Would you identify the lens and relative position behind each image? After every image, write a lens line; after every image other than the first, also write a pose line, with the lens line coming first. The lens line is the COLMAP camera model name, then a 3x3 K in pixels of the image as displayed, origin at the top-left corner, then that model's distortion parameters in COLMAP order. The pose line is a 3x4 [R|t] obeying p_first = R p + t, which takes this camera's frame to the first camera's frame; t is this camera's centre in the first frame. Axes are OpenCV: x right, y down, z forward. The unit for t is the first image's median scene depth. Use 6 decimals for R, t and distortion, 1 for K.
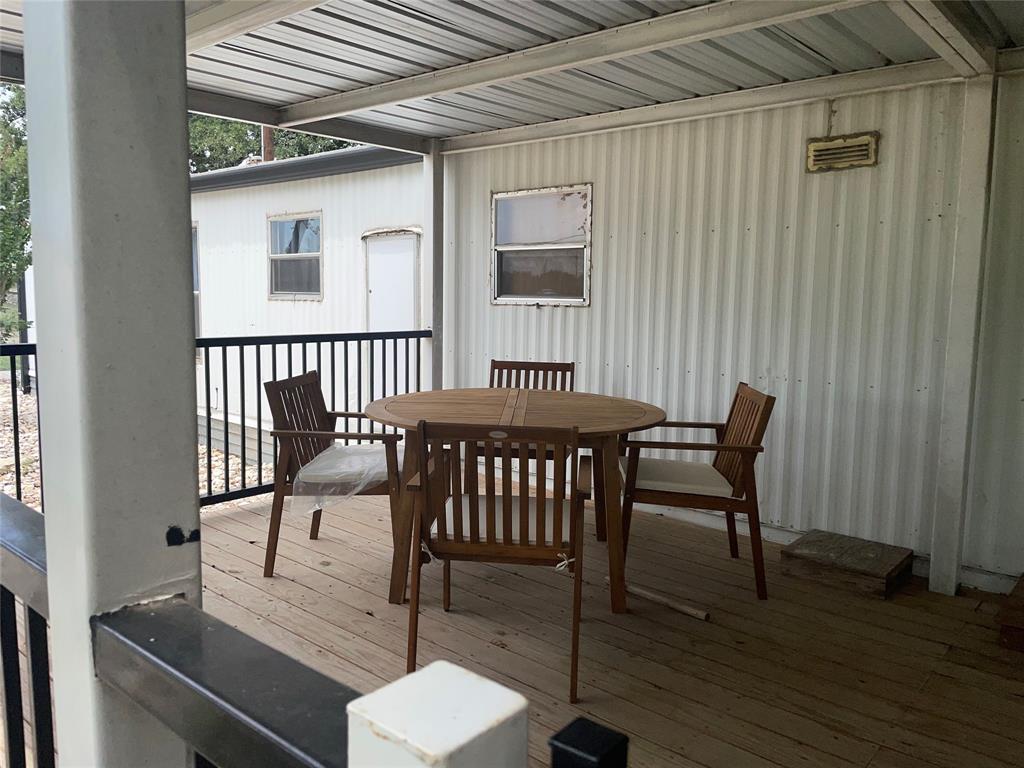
lens RADIAL K [[781.5, 0, 513.5], [0, 781.5, 377.7], [0, 0, 1]] dist [0.091377, -0.132185]
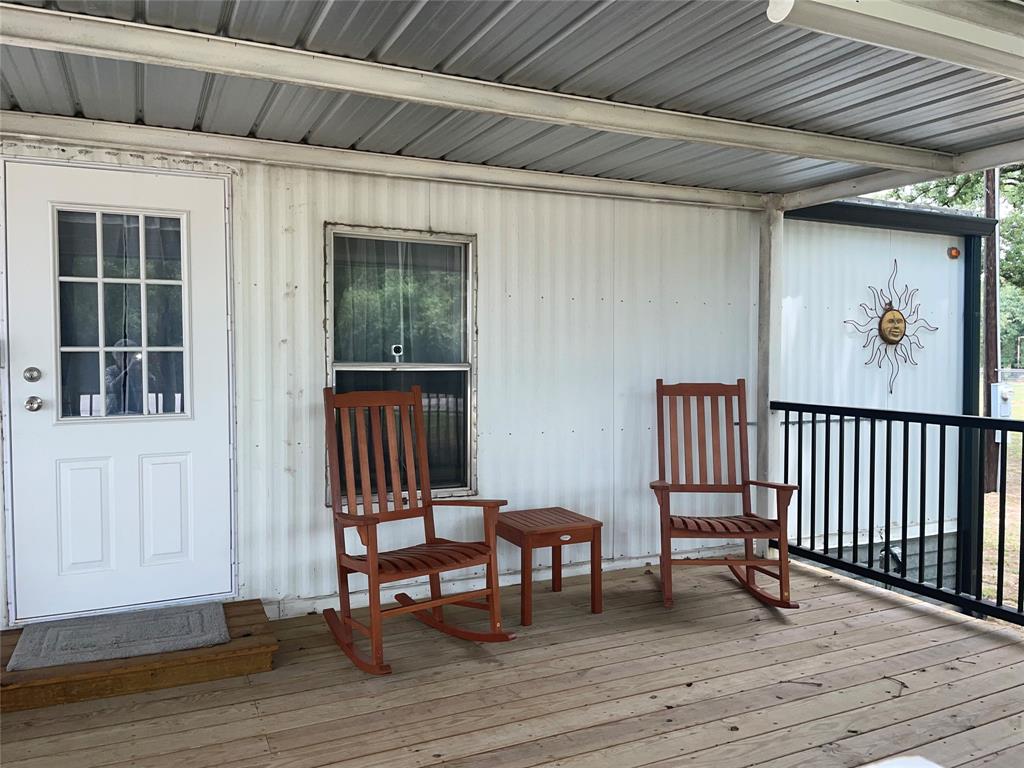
lens RADIAL K [[781.5, 0, 513.5], [0, 781.5, 377.7], [0, 0, 1]] dist [0.091377, -0.132185]
pose [[-0.397199, 0.012795, -0.917643, 0.754310], [-0.109447, 0.992106, 0.061207, -0.105119], [0.911183, 0.124745, -0.392664, 1.023143]]
